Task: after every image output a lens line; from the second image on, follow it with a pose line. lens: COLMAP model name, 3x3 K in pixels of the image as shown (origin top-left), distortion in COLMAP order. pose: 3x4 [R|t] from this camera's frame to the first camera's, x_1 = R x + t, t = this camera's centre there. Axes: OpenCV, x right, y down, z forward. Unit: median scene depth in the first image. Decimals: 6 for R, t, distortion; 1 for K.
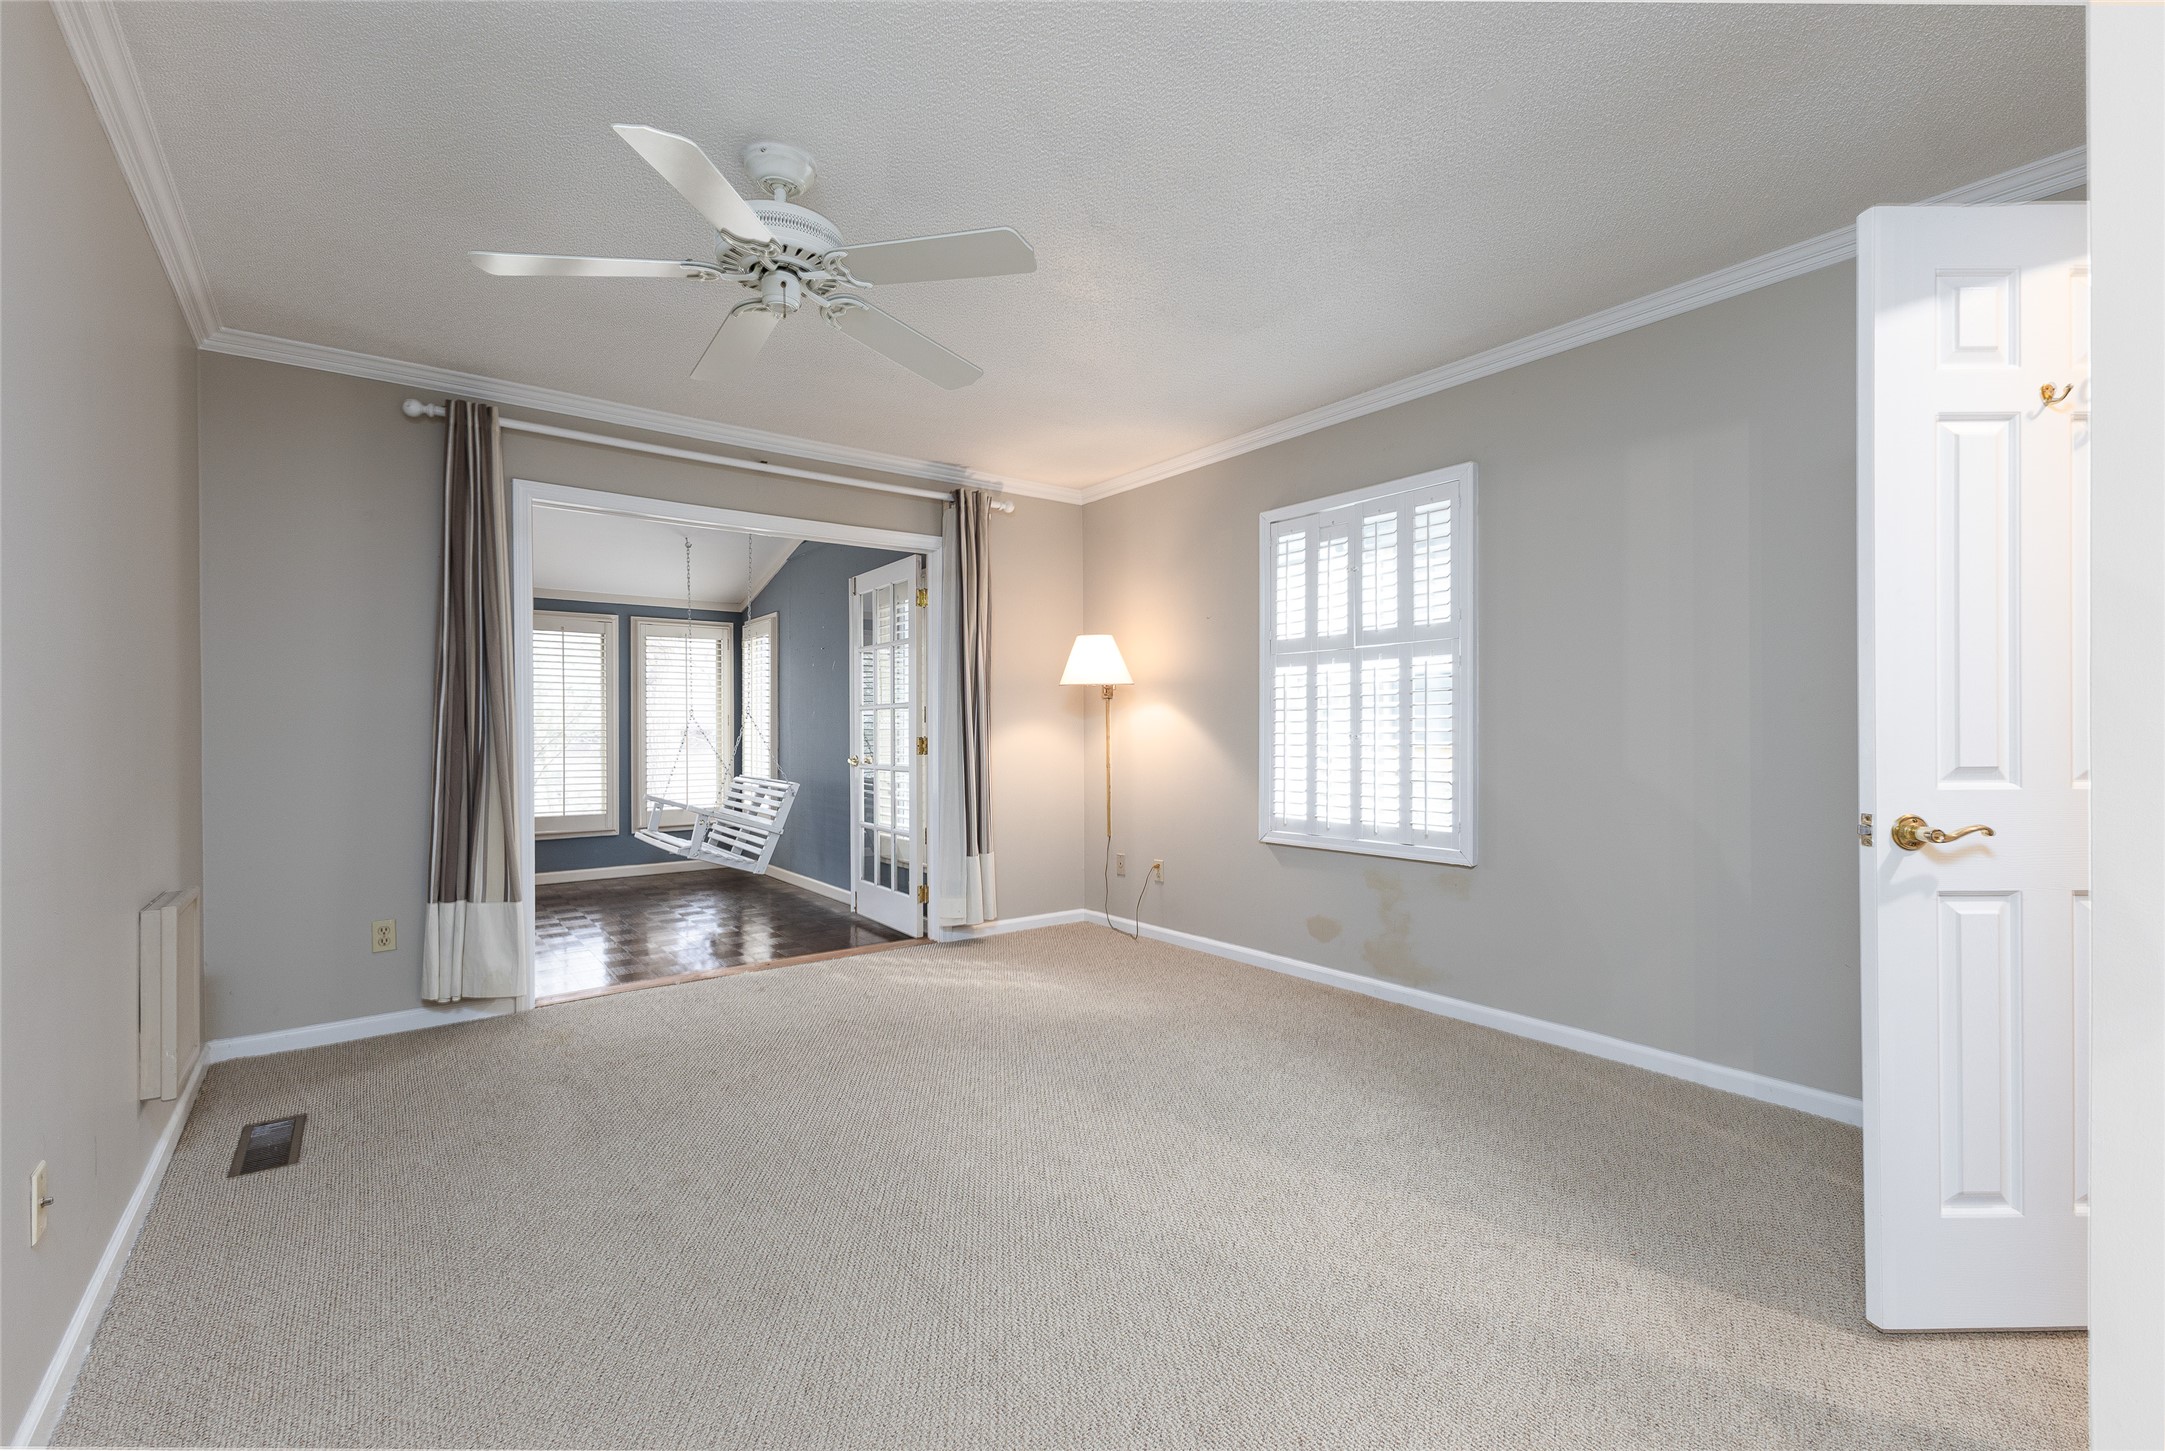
lens RADIAL K [[929.3, 0, 1069.8], [0, 929.3, 720.8], [0, 0, 1]] dist [0.008010, 0.000205]
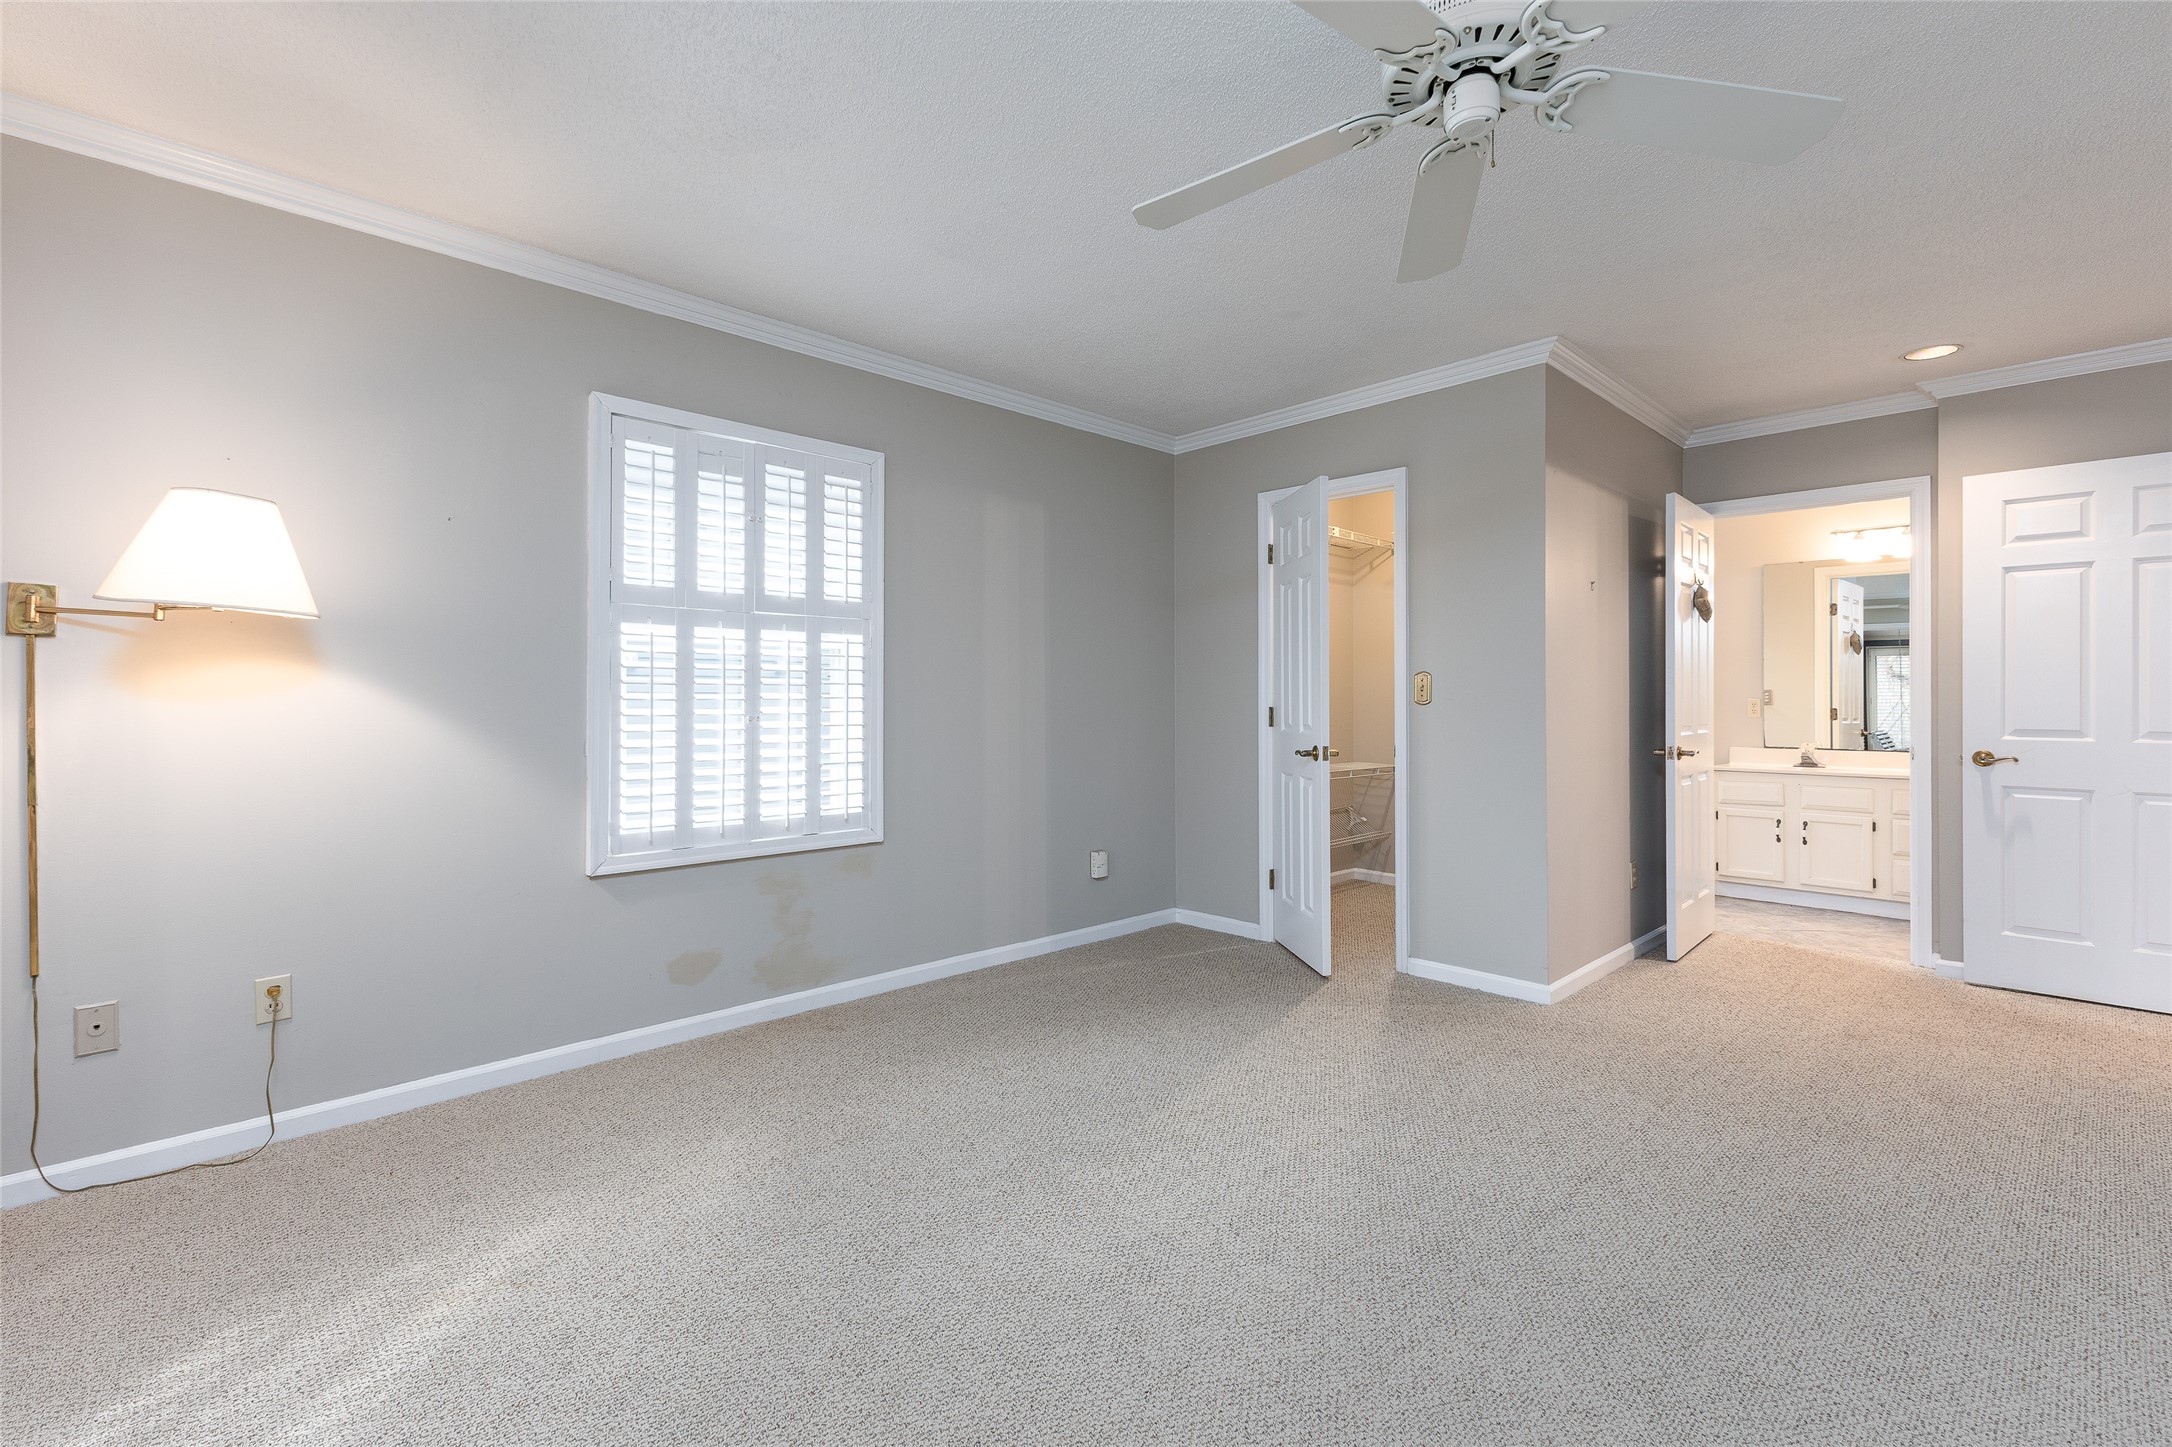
lens RADIAL K [[932.3, 0, 1073.2], [0, 932.3, 718.7], [0, 0, 1]] dist [0.008010, 0.000205]
pose [[-0.102623, 0.001611, 0.994719, -0.564754], [0.000786, 0.999999, -0.001539, 0.018611], [-0.994720, 0.000624, -0.102624, 0.806694]]
